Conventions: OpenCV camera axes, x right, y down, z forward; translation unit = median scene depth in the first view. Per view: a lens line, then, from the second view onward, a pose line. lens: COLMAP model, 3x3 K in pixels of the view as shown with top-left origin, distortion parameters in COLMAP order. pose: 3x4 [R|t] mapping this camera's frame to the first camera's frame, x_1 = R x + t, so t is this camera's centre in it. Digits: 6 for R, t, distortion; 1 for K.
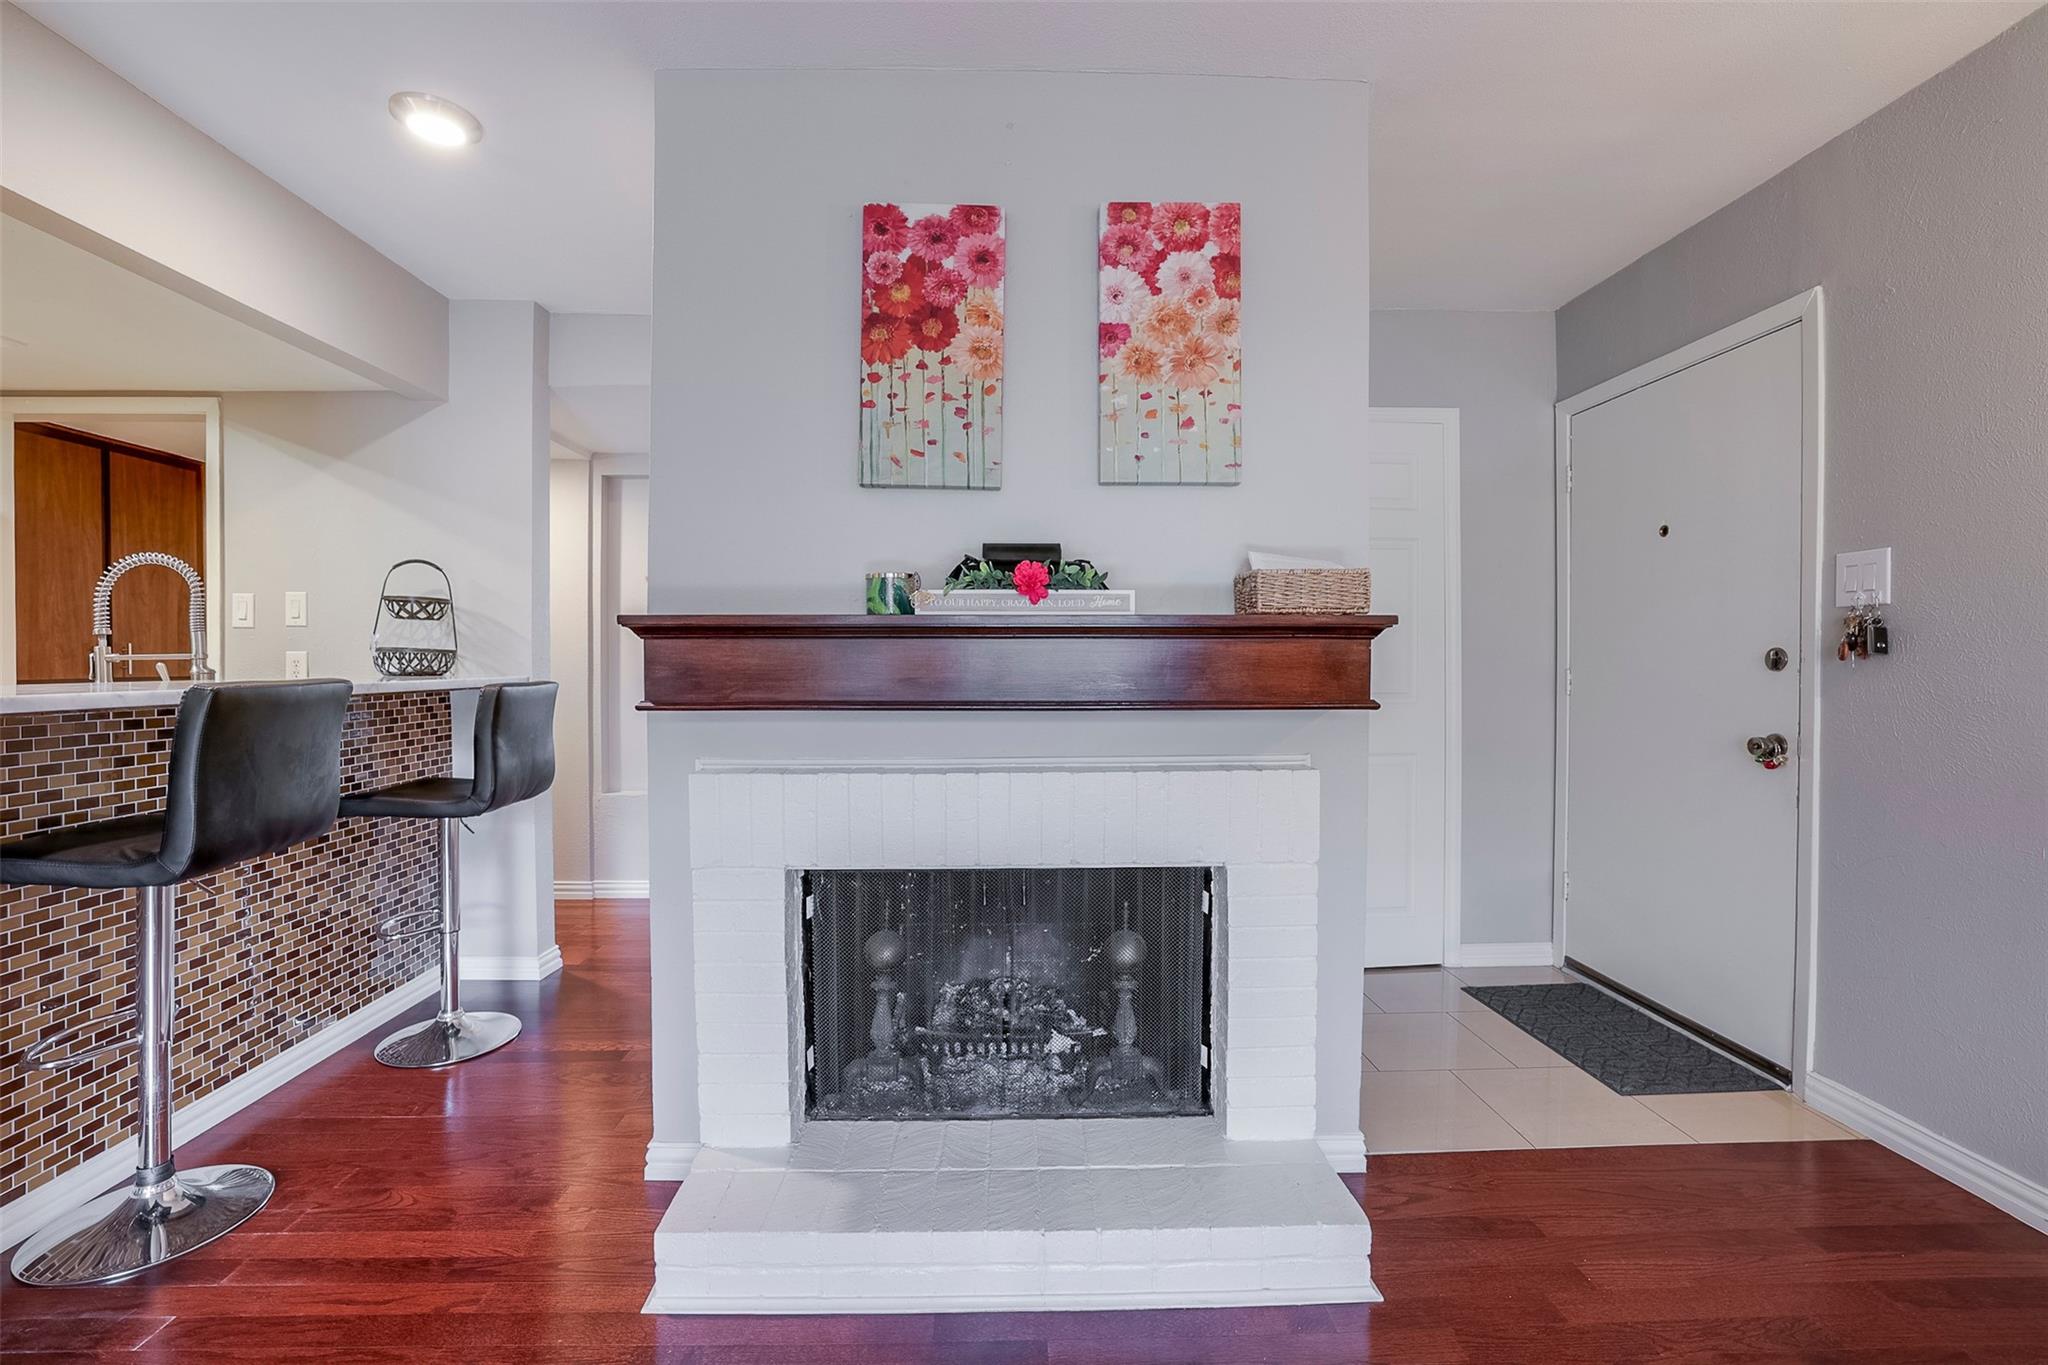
lens RADIAL K [[893.5, 0, 1018.2], [0, 893.5, 674.4], [0, 0, 1]] dist [-0.062833, 0.033362]
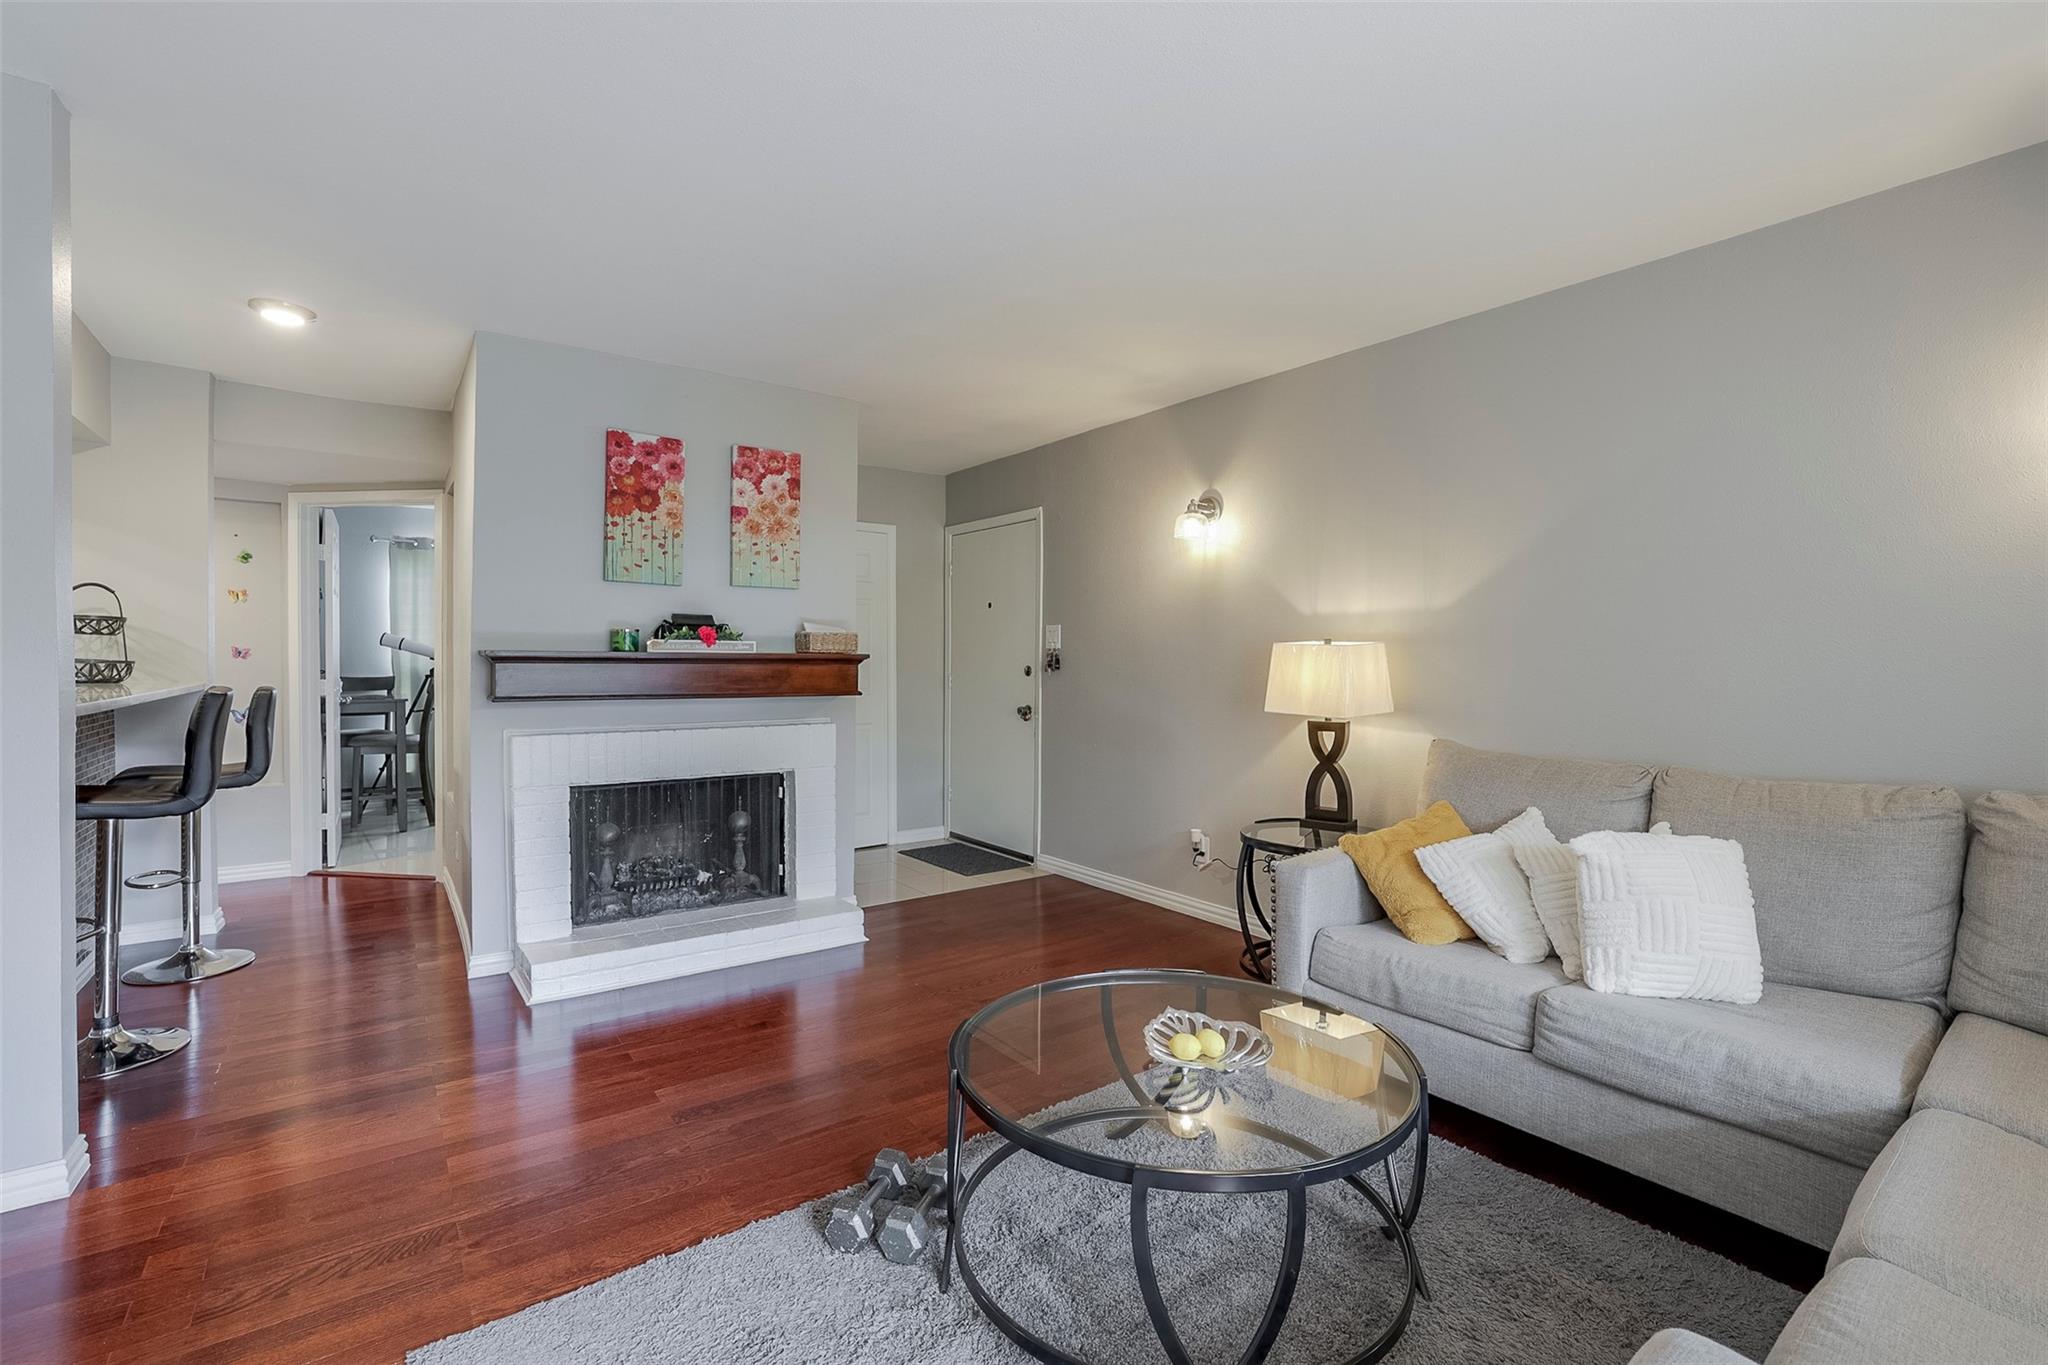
lens RADIAL K [[893.5, 0, 1018.2], [0, 893.5, 674.4], [0, 0, 1]] dist [-0.062833, 0.033362]
pose [[0.826186, -0.002373, 0.563392, -0.509296], [0.001461, 0.999997, 0.002069, -0.016484], [-0.563395, -0.000886, 0.826187, -1.034386]]
